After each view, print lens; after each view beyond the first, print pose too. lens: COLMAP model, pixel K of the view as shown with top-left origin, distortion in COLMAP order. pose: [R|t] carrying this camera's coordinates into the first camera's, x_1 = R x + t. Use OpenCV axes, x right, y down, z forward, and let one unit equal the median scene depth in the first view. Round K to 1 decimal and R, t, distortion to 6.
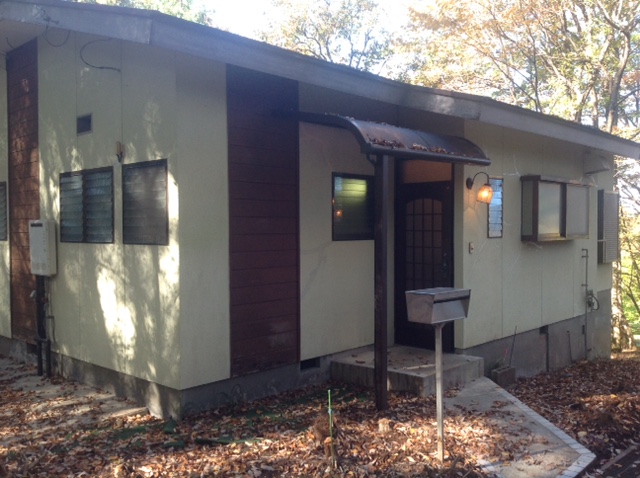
lens RADIAL K [[603.6, 0, 320.0], [0, 603.6, 239.0], [0, 0, 1]] dist [0.139102, -0.275870]
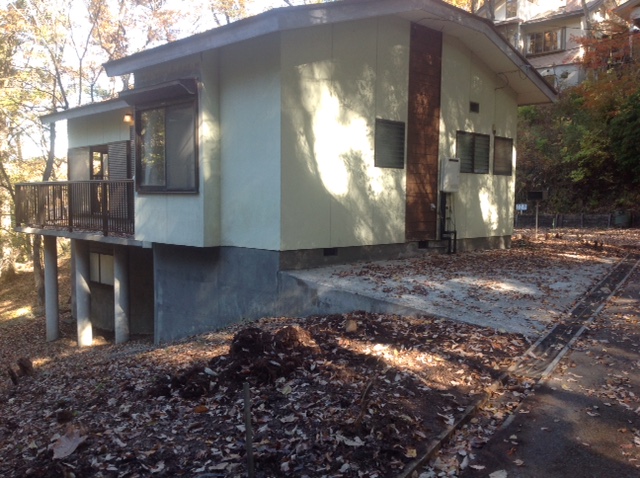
lens RADIAL K [[603.6, 0, 320.0], [0, 603.6, 239.0], [0, 0, 1]] dist [0.139102, -0.275870]
pose [[0.833116, 0.064222, -0.549356, 0.253429], [0.002092, 0.992863, 0.119242, -0.018121], [0.553094, -0.100491, 0.827036, -0.791089]]
